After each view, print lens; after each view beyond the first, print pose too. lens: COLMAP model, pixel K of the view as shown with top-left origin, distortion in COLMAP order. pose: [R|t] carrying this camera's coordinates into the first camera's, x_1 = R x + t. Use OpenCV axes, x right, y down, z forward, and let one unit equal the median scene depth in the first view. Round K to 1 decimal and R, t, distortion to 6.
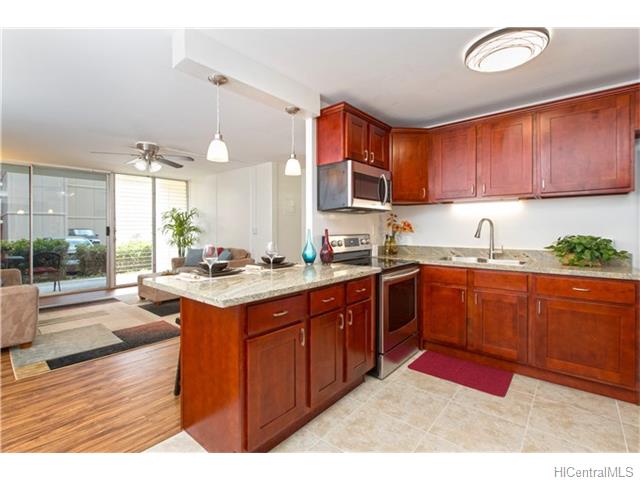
lens RADIAL K [[319.3, 0, 308.9], [0, 319.3, 232.9], [0, 0, 1]] dist [-0.003745, -0.000579]
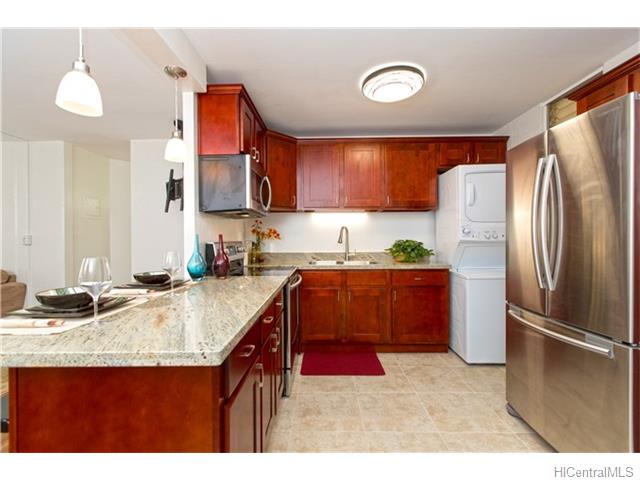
lens RADIAL K [[301.1, 0, 337.2], [0, 301.1, 240.3], [0, 0, 1]] dist [0.002175, 0.000242]
pose [[0.745062, -0.008145, 0.666945, -0.220871], [0.013698, 0.999901, -0.003091, 0.009218], [-0.666854, 0.011439, 0.745100, 0.219336]]
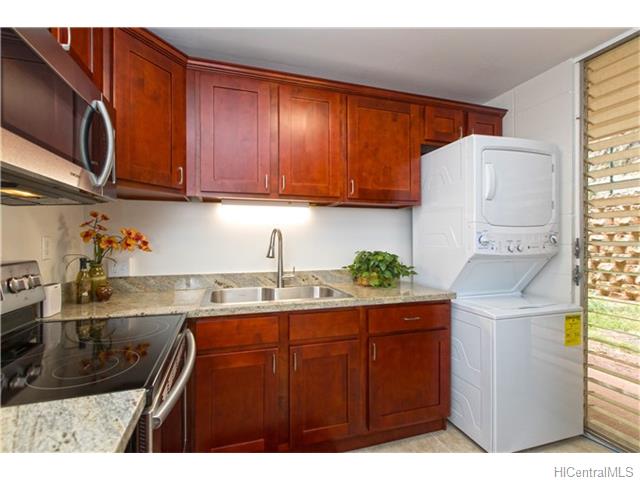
lens RADIAL K [[301.1, 0, 337.2], [0, 301.1, 240.3], [0, 0, 1]] dist [0.002175, 0.000242]
pose [[0.495303, -0.000438, 0.868720, 0.070557], [0.009737, 0.999940, -0.005048, -0.018004], [-0.868666, 0.010959, 0.495278, 0.636420]]
